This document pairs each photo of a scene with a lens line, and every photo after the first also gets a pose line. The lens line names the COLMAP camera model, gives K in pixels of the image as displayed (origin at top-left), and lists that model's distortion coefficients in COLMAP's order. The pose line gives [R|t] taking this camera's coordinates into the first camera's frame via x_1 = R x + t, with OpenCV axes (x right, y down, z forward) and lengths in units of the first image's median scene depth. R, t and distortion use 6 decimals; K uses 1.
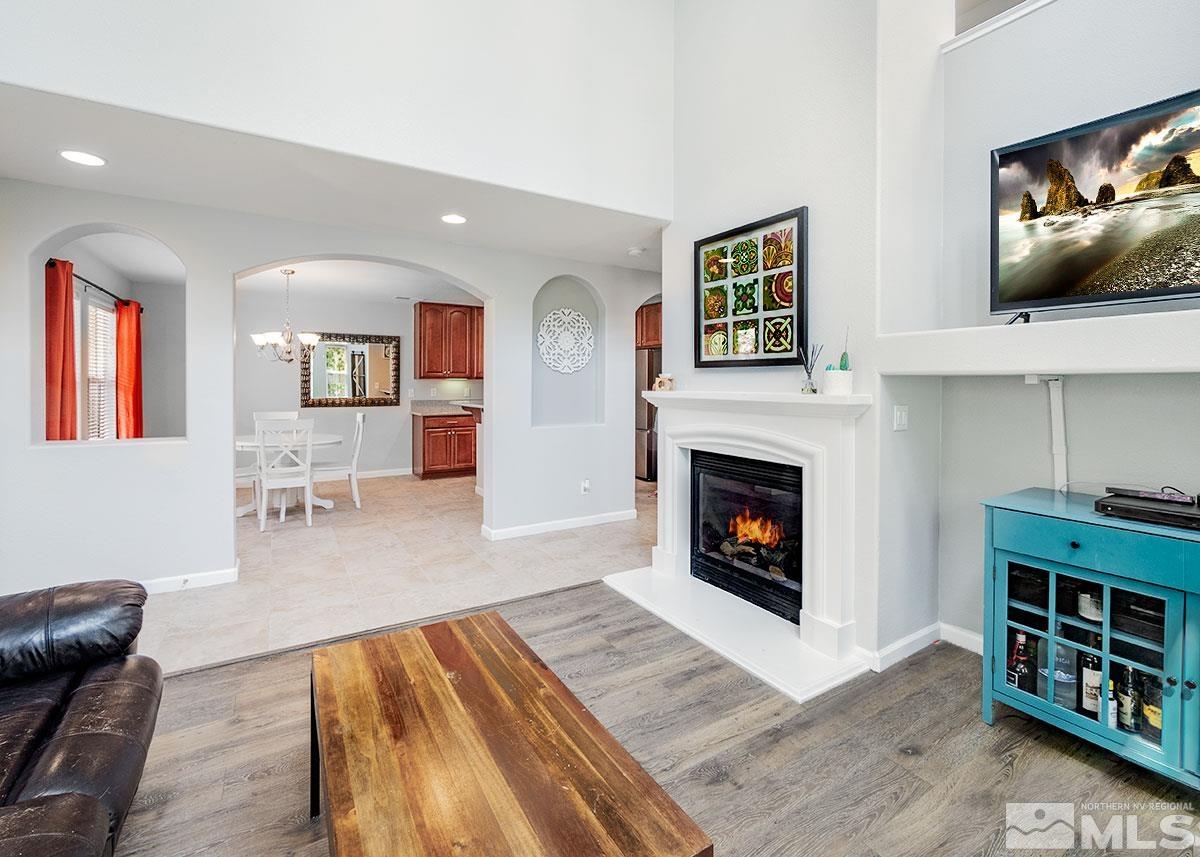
lens RADIAL K [[520.5, 0, 576.7], [0, 520.5, 387.8], [0, 0, 1]] dist [0.000195, 0.000062]
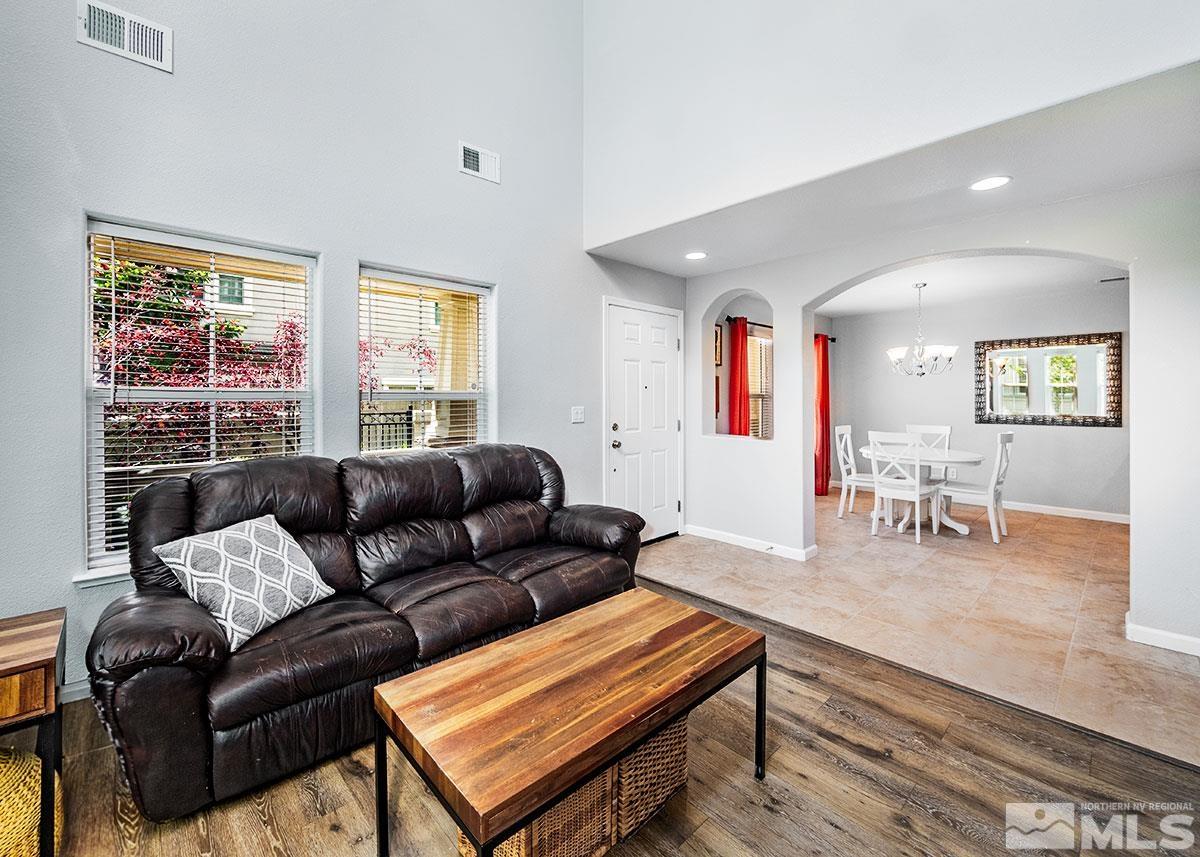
lens RADIAL K [[505.2, 0, 601.6], [0, 505.2, 401.9], [0, 0, 1]] dist [-0.000793, -0.000026]
pose [[0.230519, 0.005857, -0.973050, 0.375303], [-0.007044, 0.999966, 0.004350, 0.001115], [0.973042, 0.005852, 0.230552, 0.279350]]
